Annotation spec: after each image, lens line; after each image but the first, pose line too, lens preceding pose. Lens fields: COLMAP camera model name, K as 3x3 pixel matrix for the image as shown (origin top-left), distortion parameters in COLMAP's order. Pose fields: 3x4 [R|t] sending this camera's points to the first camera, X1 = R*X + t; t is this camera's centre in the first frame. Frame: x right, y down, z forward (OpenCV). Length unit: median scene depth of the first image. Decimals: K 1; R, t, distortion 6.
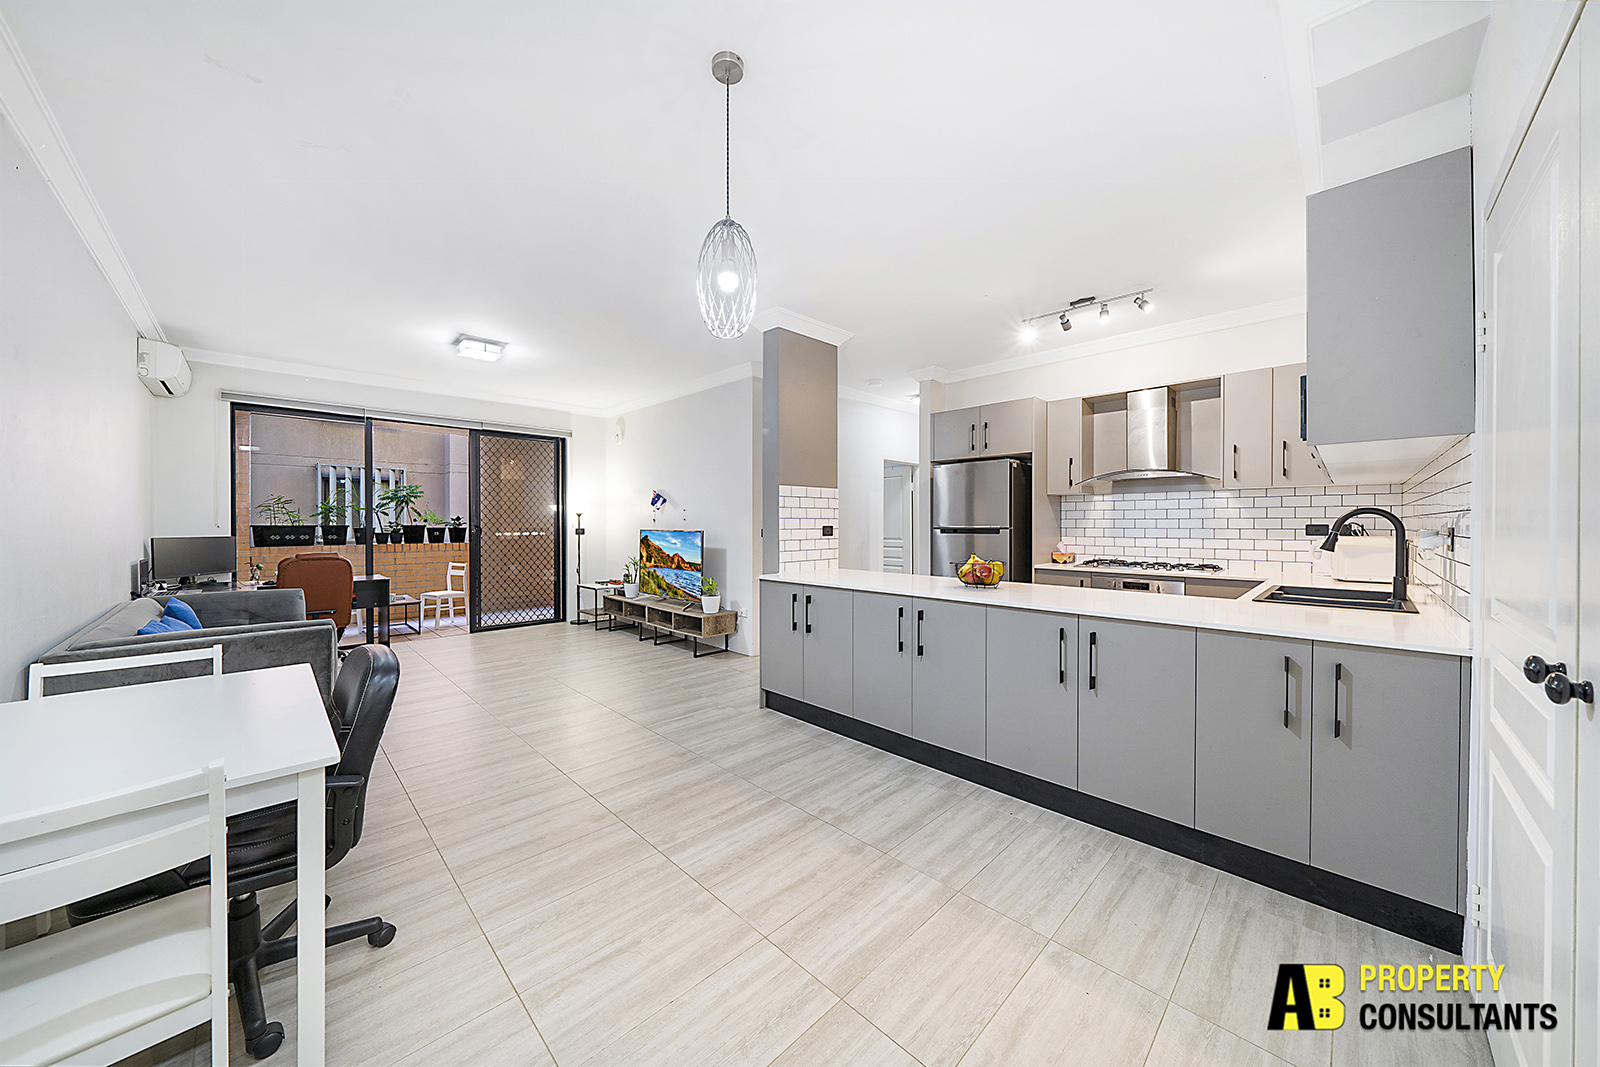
lens RADIAL K [[559.9, 0, 789.2], [0, 559.9, 528.9], [0, 0, 1]] dist [-0.001780, -0.000014]
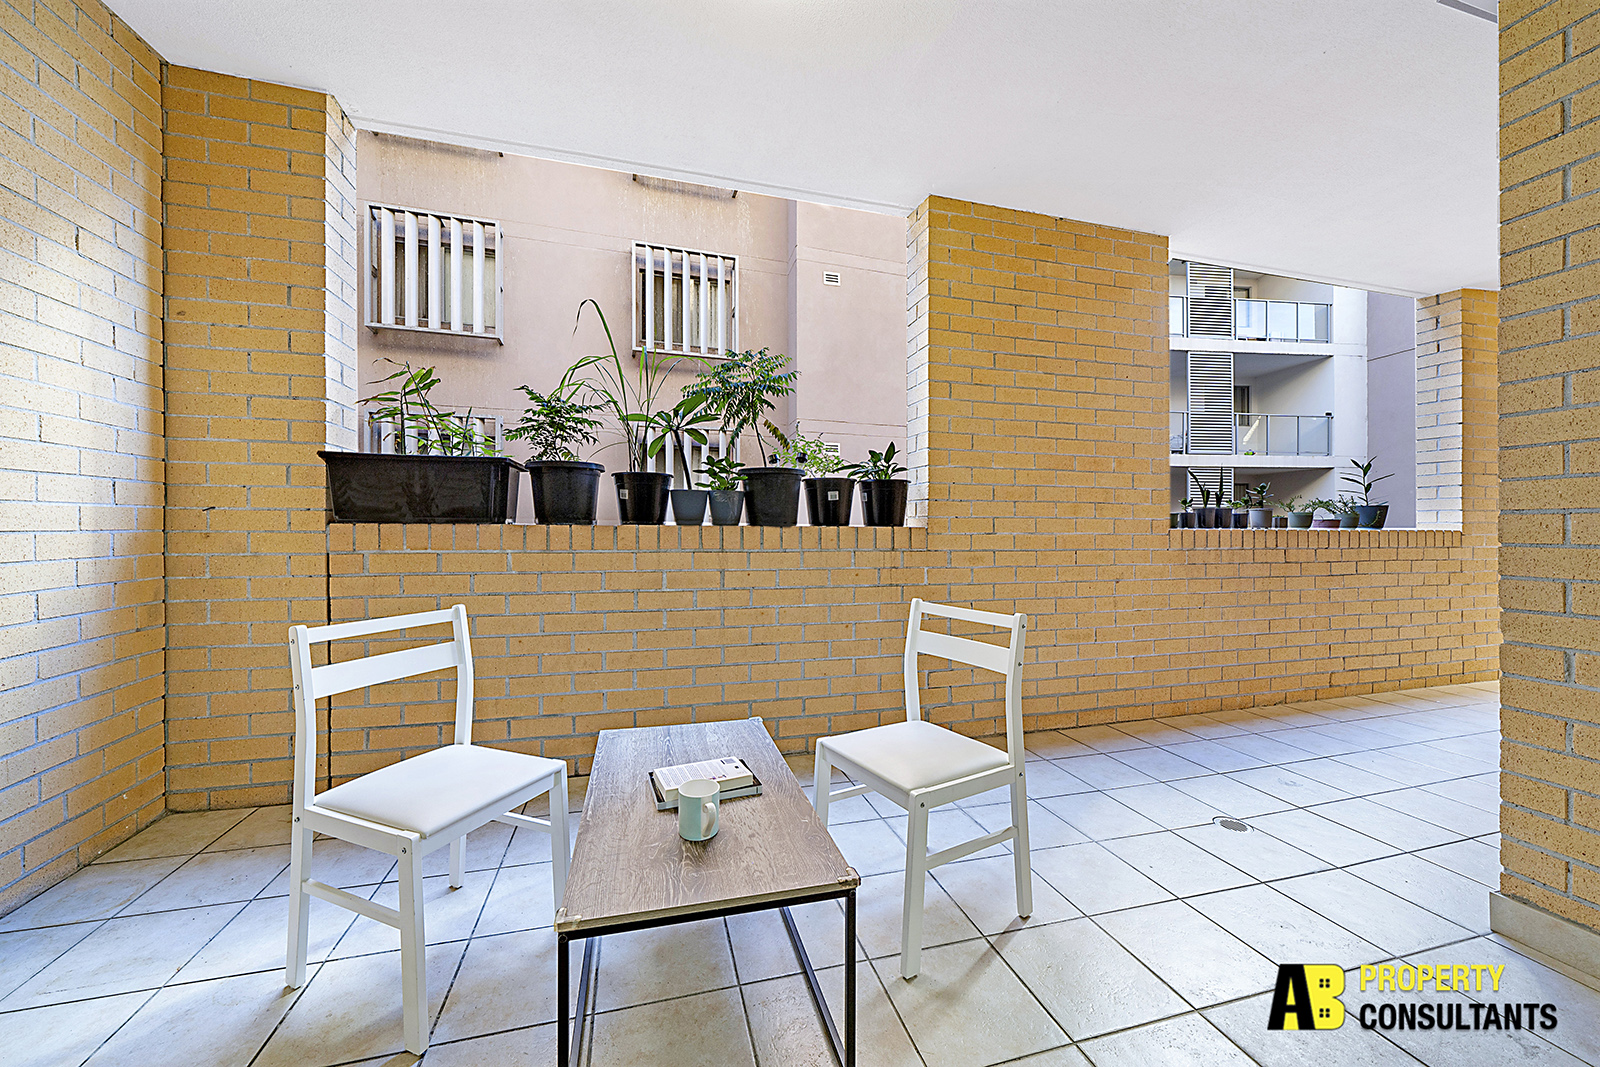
lens RADIAL K [[559.9, 0, 799.4], [0, 559.9, 521.8], [0, 0, 1]] dist [-0.001780, -0.000014]
pose [[0.874970, -0.014999, -0.483945, -0.502619], [0.001398, 0.999594, -0.028454, 0.032575], [0.484175, 0.024220, 0.874636, 0.727794]]
